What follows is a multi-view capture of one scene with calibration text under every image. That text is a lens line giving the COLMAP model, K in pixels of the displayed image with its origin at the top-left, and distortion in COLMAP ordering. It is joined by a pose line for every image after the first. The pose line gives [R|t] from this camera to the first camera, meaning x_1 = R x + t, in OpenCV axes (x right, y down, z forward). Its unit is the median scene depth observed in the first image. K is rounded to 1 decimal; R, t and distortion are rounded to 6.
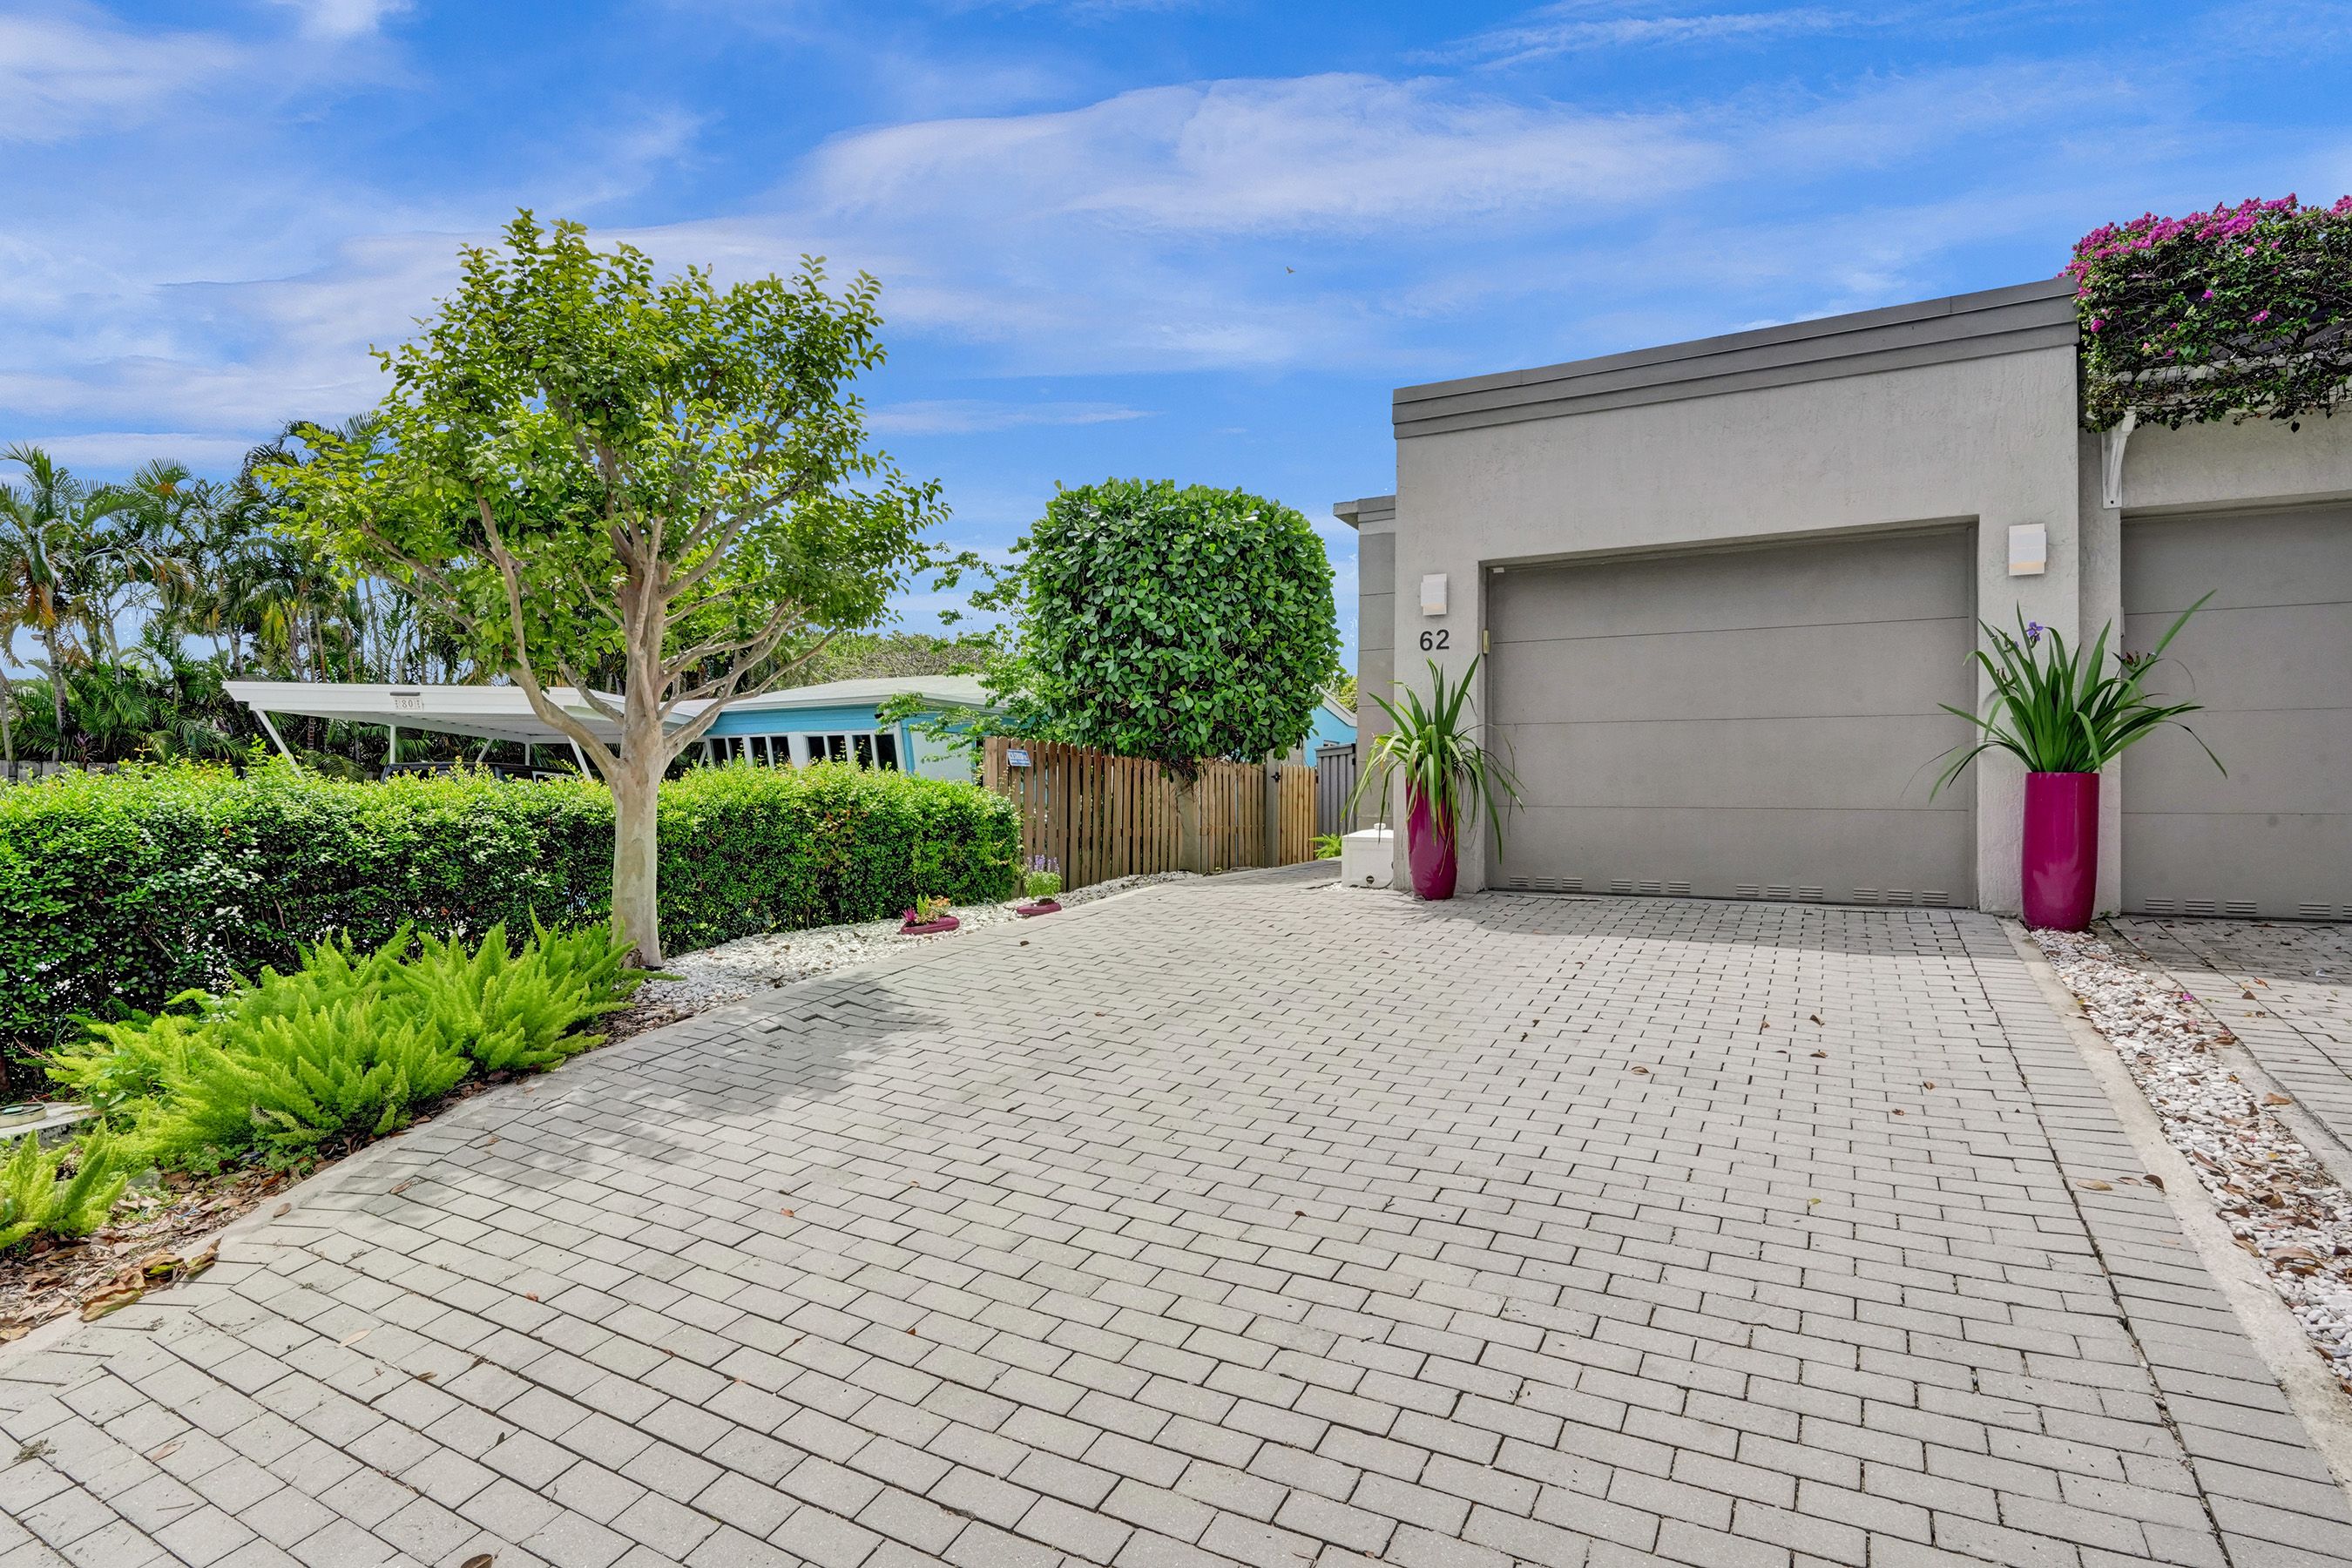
lens RADIAL K [[1202.4, 0, 1165.4], [0, 1202.4, 790.7], [0, 0, 1]] dist [-0.000546, 0.000276]
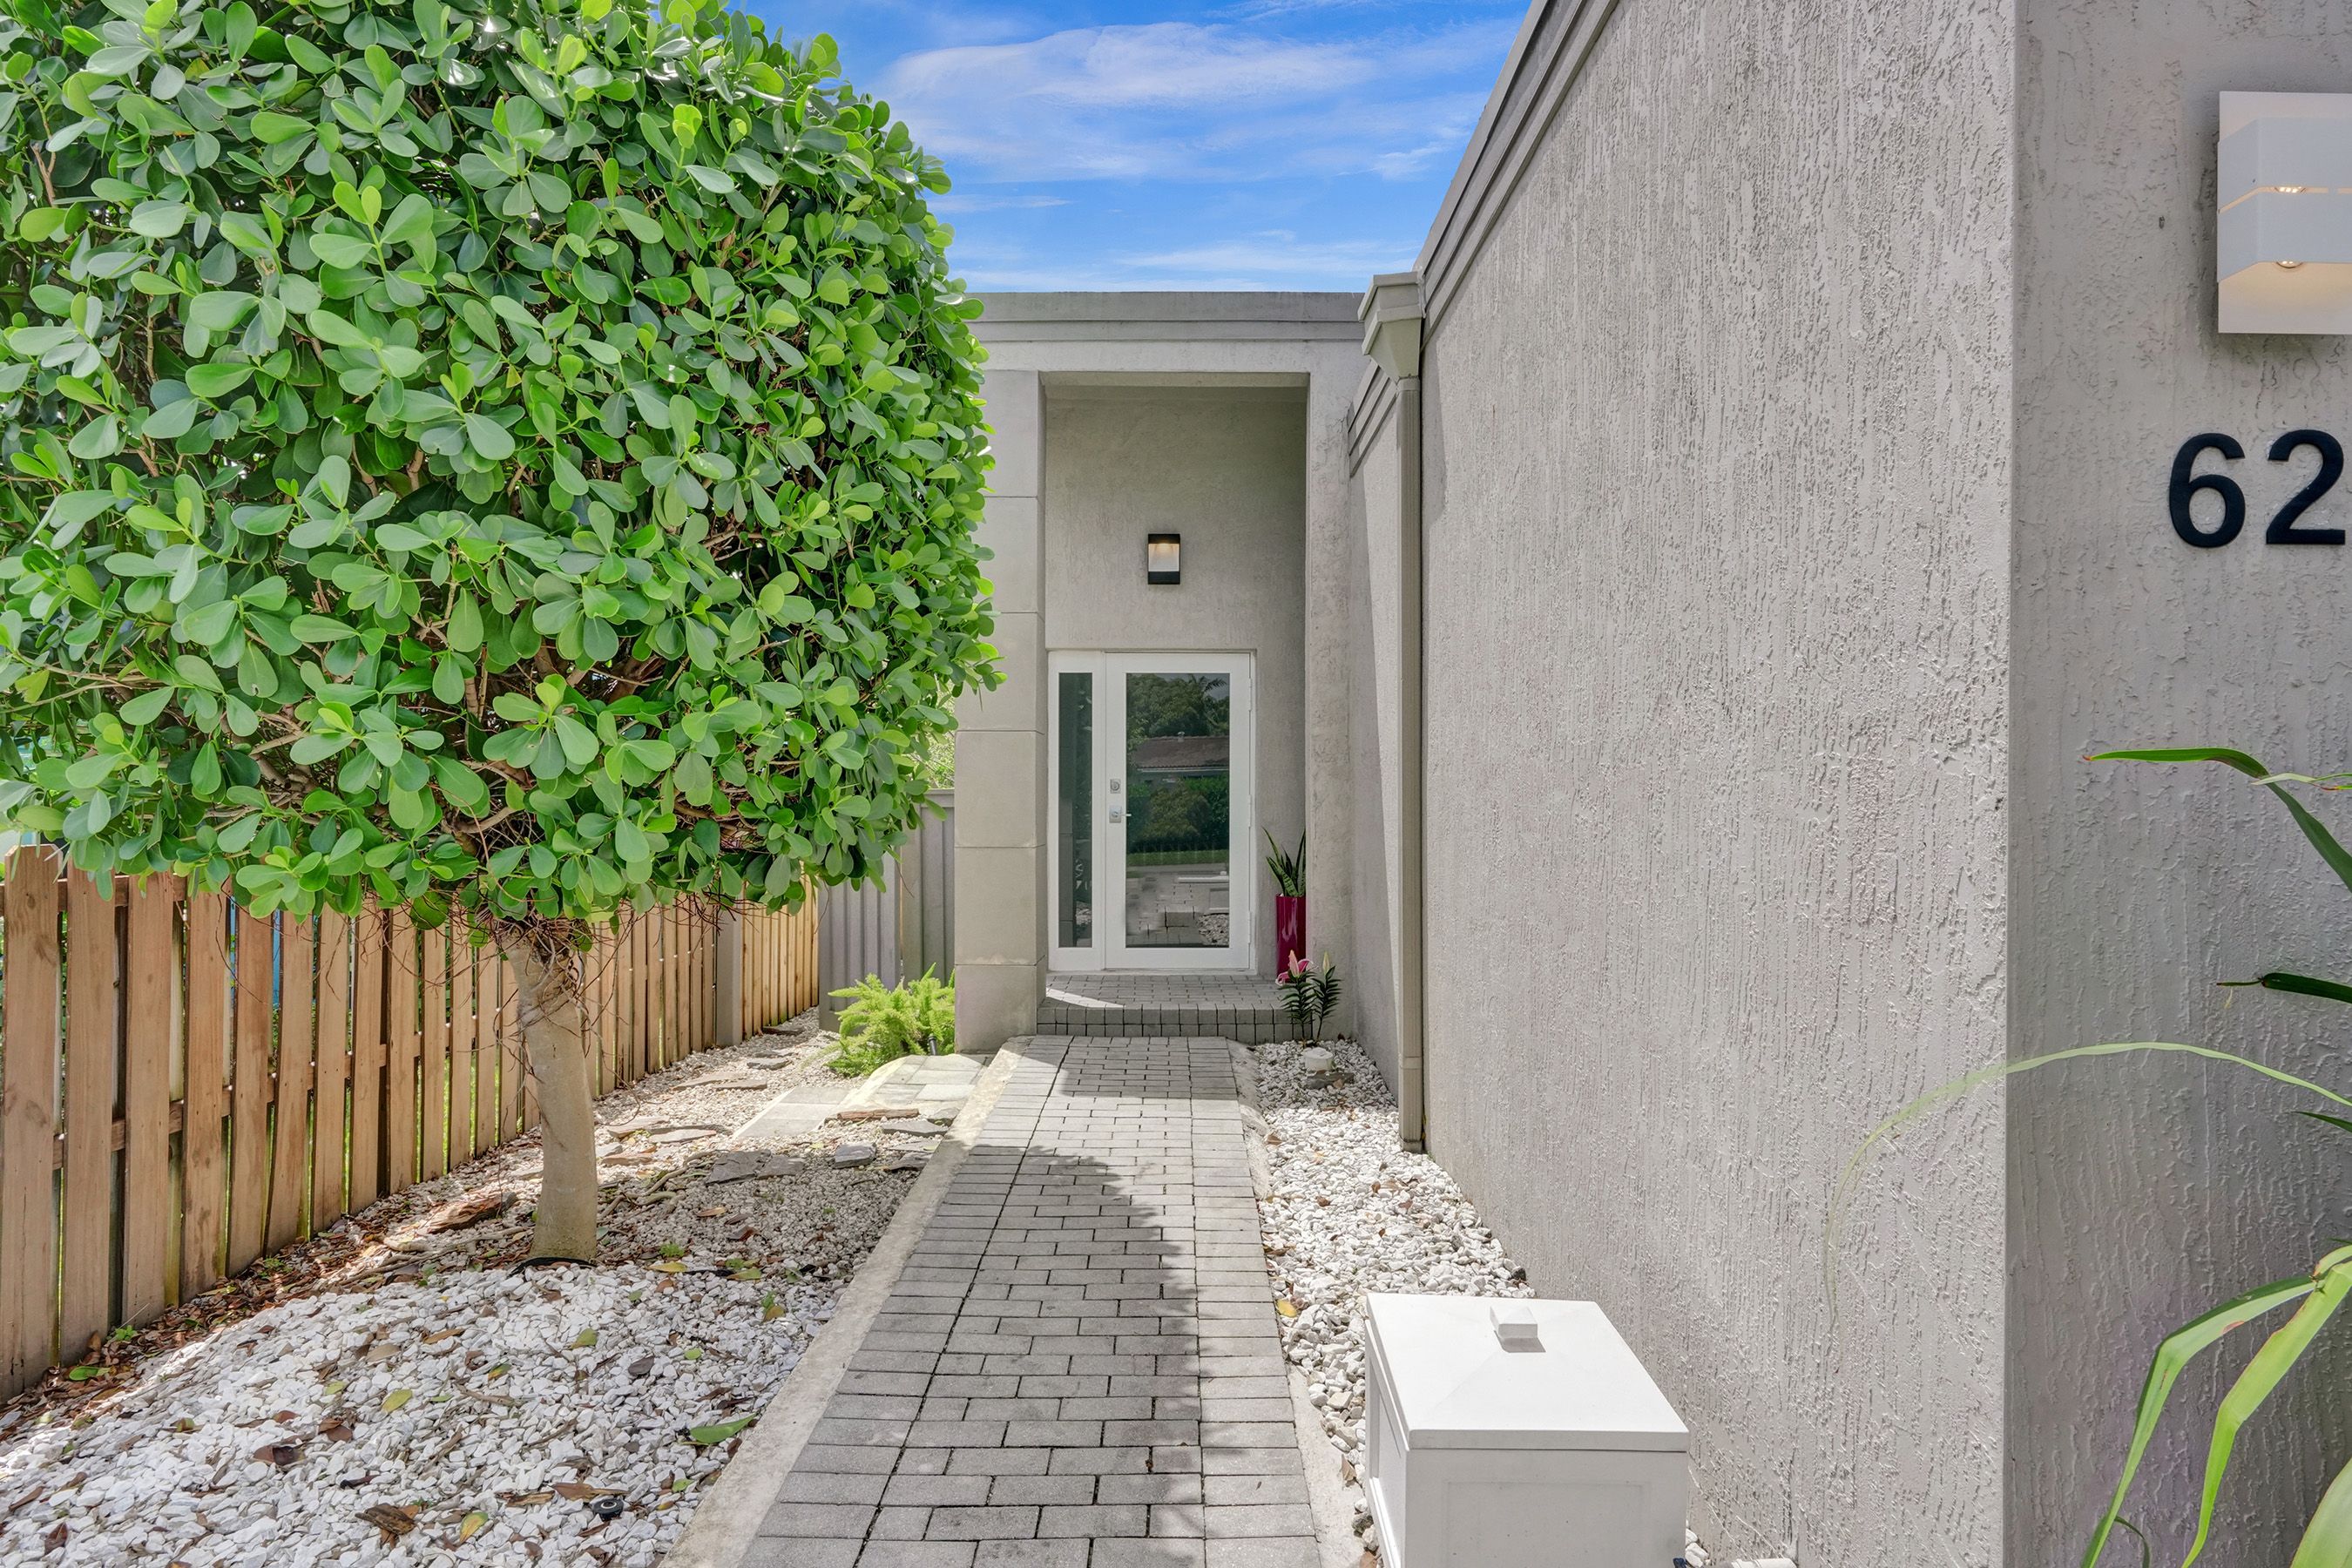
lens RADIAL K [[1202.4, 0, 1165.4], [0, 1202.4, 790.7], [0, 0, 1]] dist [-0.000546, 0.000276]
pose [[0.875816, -0.000660, 0.482645, 0.005852], [-0.001527, 0.999990, 0.004138, -0.064791], [-0.482643, -0.004361, 0.875806, 0.720927]]
